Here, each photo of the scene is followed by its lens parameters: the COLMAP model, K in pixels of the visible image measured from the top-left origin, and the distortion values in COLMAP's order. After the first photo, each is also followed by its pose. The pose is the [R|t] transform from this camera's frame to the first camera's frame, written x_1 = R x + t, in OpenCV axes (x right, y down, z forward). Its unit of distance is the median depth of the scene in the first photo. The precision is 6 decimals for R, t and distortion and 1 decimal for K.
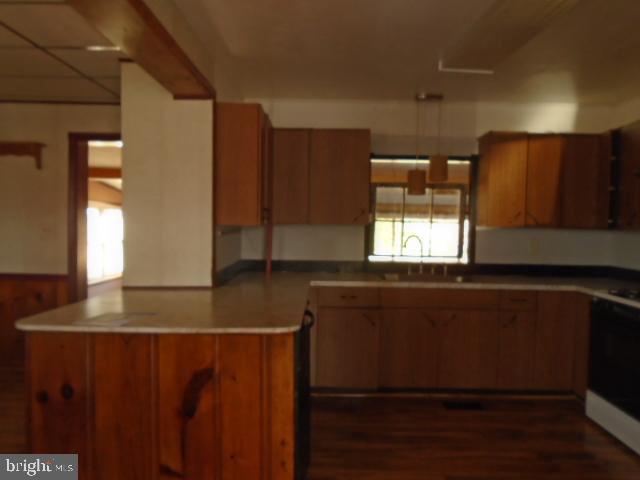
lens RADIAL K [[491.1, 0, 319.8], [0, 491.1, 240.7], [0, 0, 1]] dist [-0.025498, 0.002094]
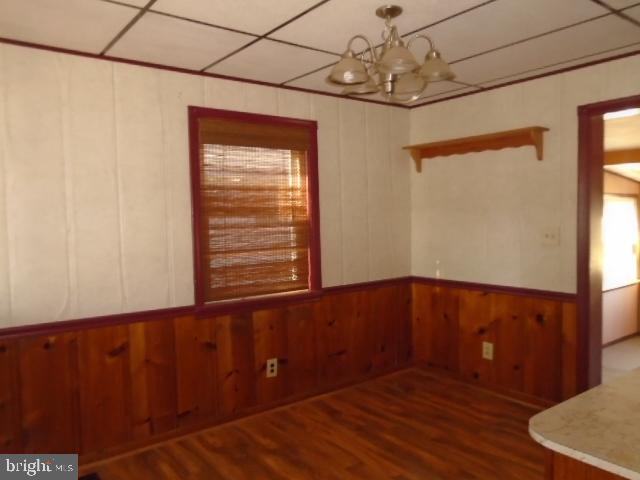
lens RADIAL K [[491.1, 0, 321.1], [0, 491.1, 251.0], [0, 0, 1]] dist [-0.025498, 0.002094]
pose [[0.568881, 0.033580, -0.821734, -0.117818], [0.019720, 0.998322, 0.054448, -0.048947], [0.822184, -0.047180, 0.567264, 0.241088]]
